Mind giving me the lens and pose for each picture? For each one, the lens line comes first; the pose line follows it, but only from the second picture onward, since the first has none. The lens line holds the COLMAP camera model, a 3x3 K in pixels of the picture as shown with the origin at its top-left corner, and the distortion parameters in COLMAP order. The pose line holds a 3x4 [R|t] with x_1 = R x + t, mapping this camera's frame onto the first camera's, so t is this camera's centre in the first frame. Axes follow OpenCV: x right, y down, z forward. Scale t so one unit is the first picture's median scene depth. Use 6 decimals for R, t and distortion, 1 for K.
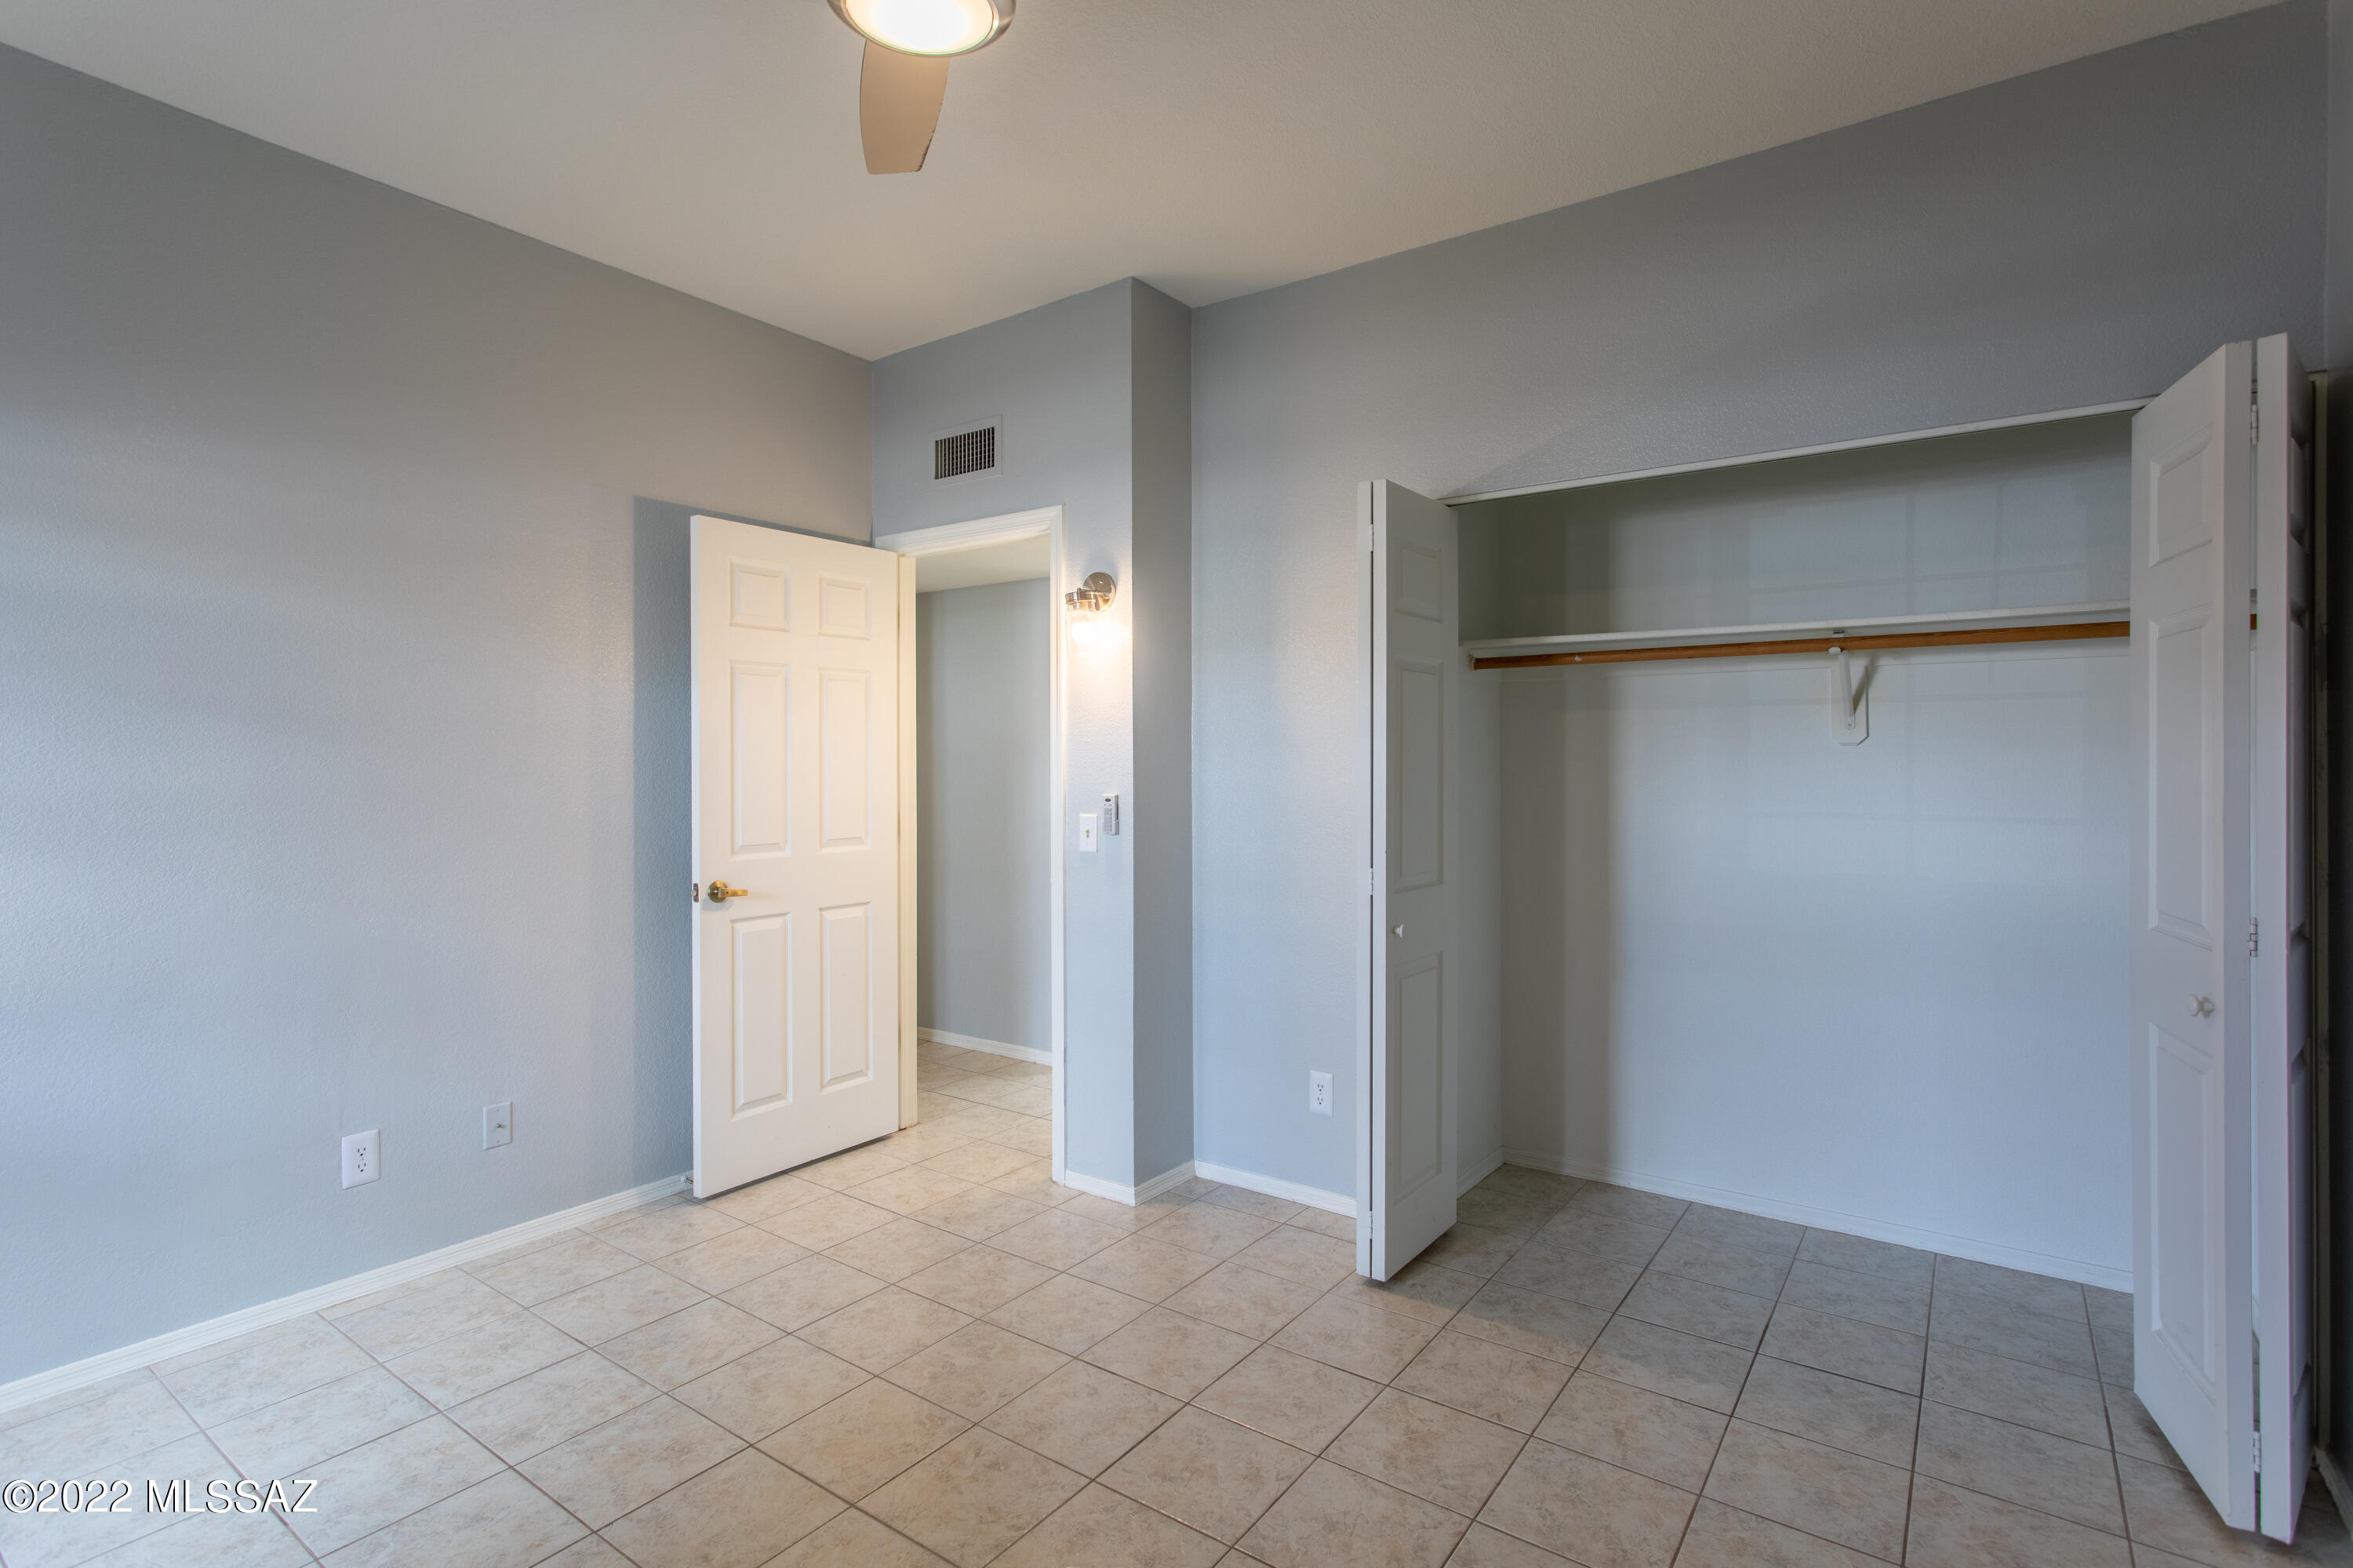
lens RADIAL K [[1144.4, 0, 1141.2], [0, 1144.4, 737.9], [0, 0, 1]] dist [0.004100, -0.001304]
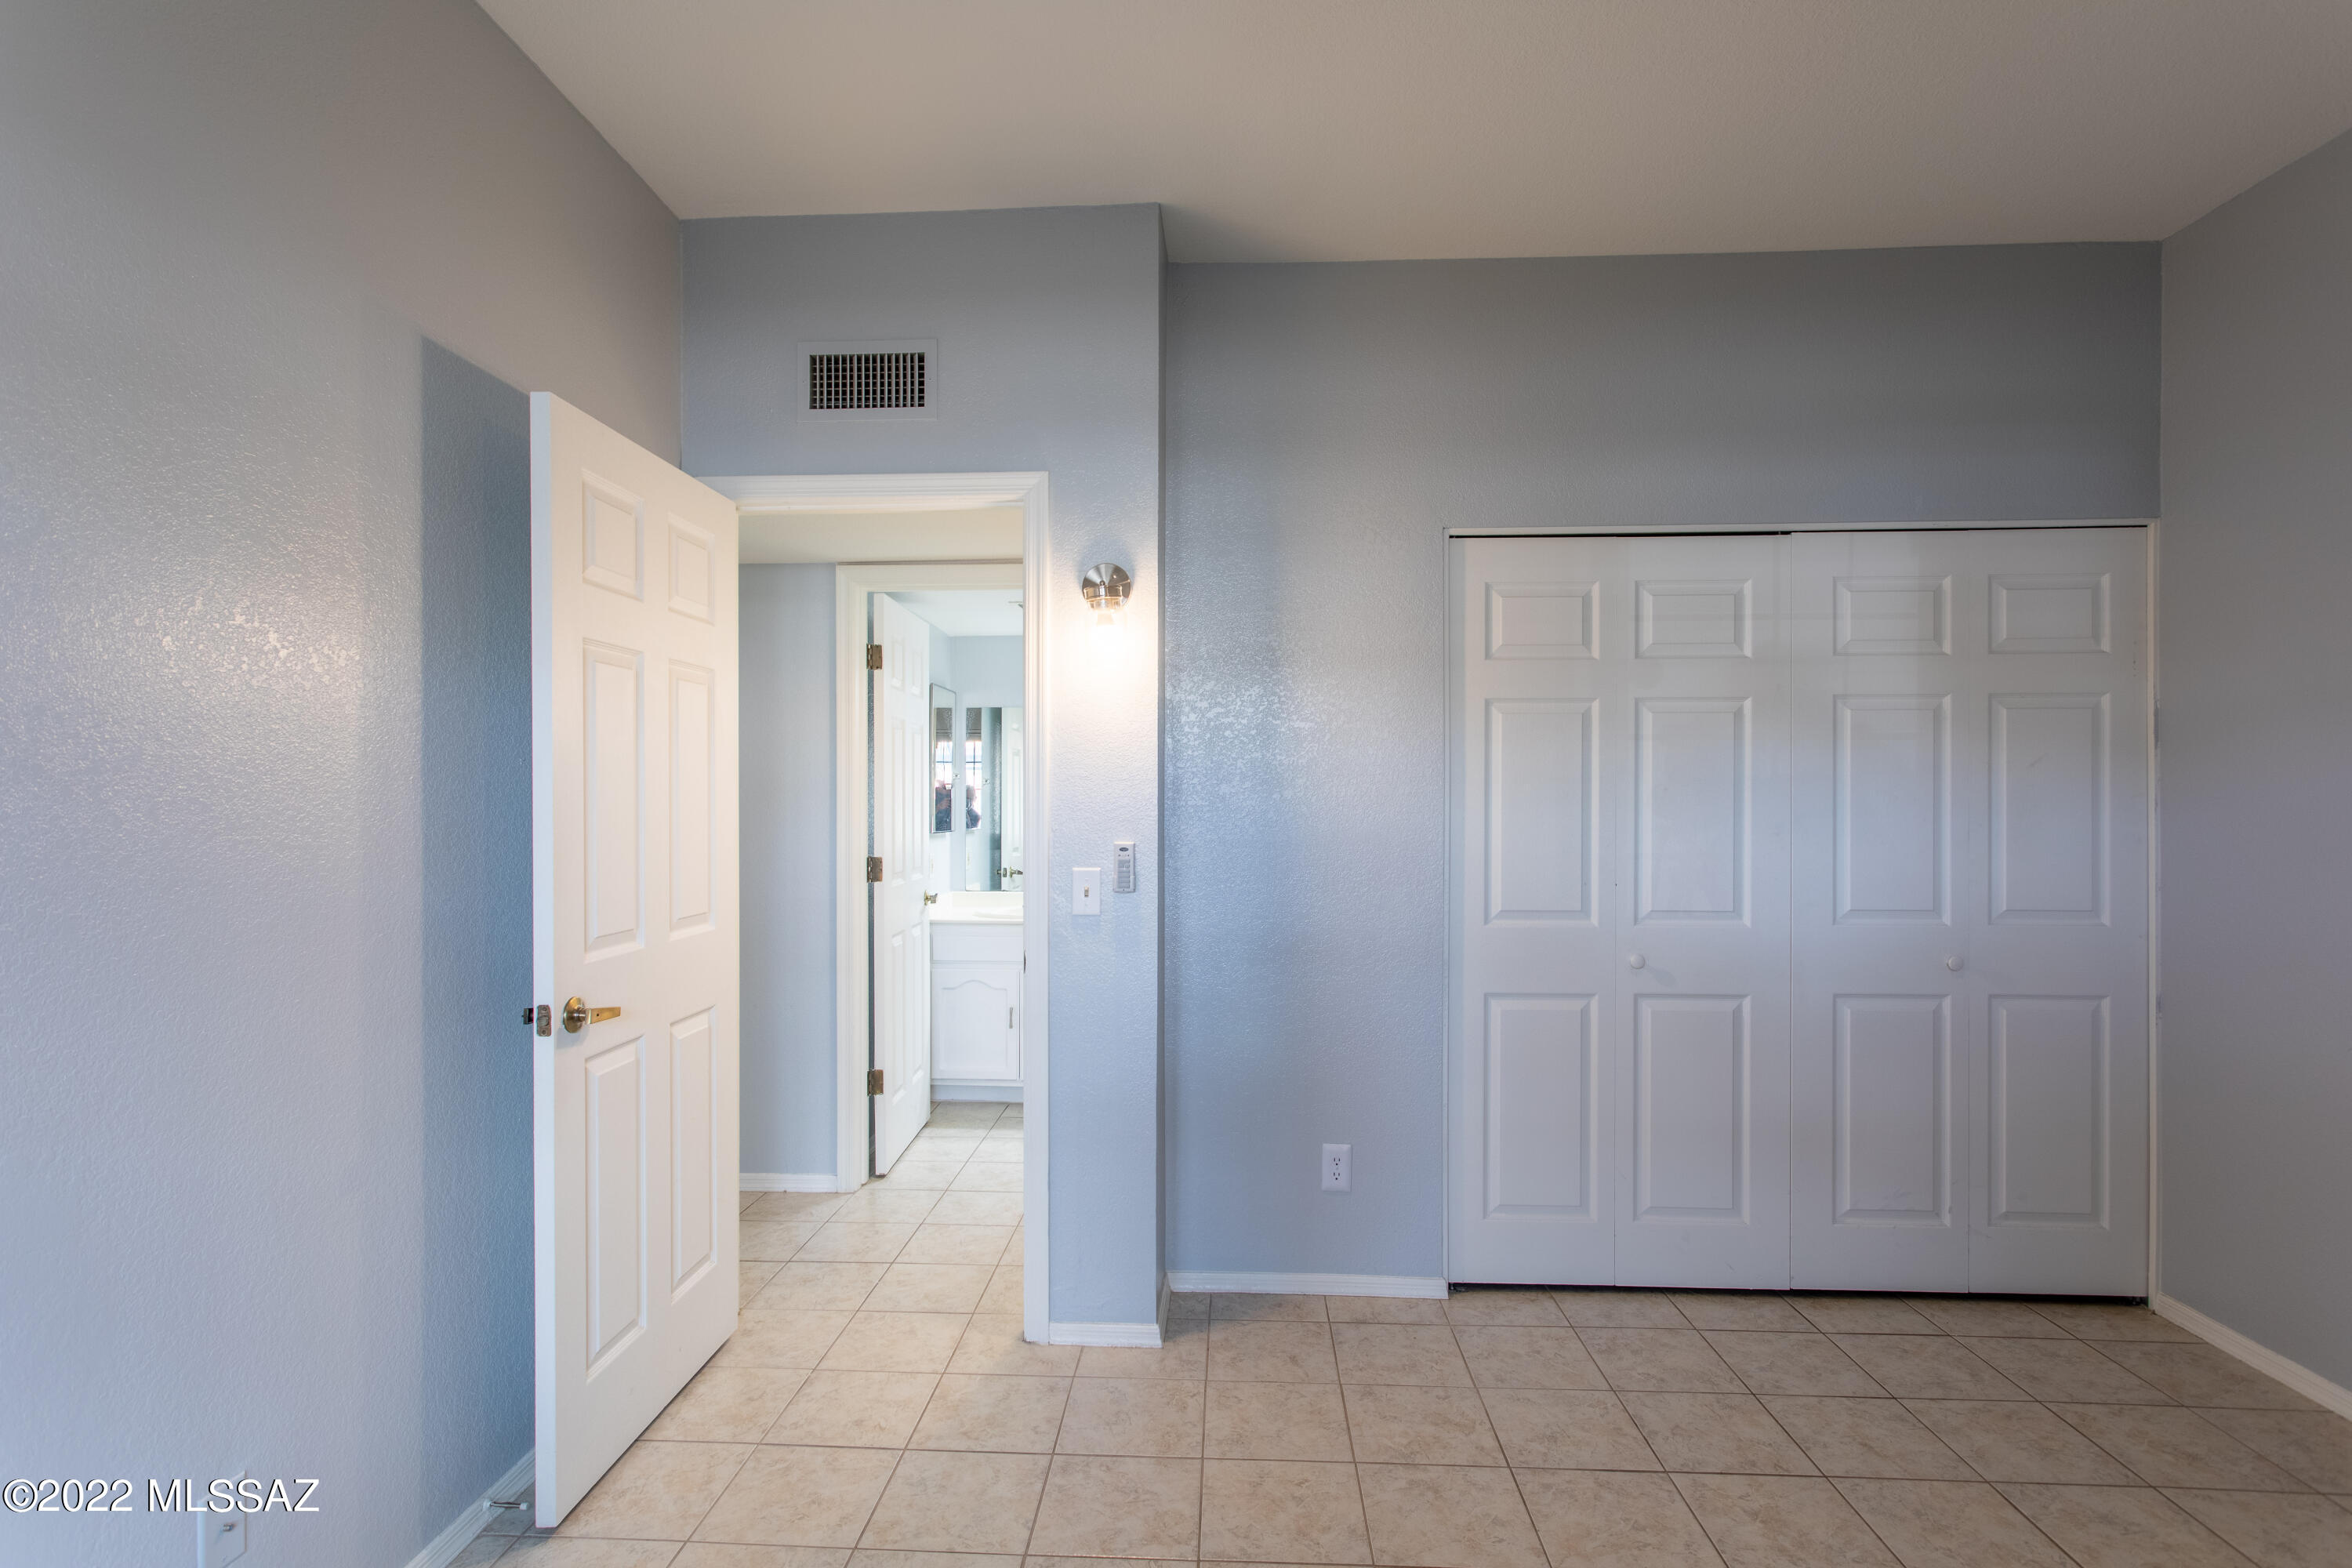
lens RADIAL K [[1143.9, 0, 1176.3], [0, 1143.9, 781.9], [0, 0, 1]] dist [0.004100, -0.001304]
pose [[0.831901, 0.008129, 0.554865, -0.443786], [-0.011063, 0.999937, 0.001938, 0.005134], [-0.554814, -0.007750, 0.831938, 0.314105]]
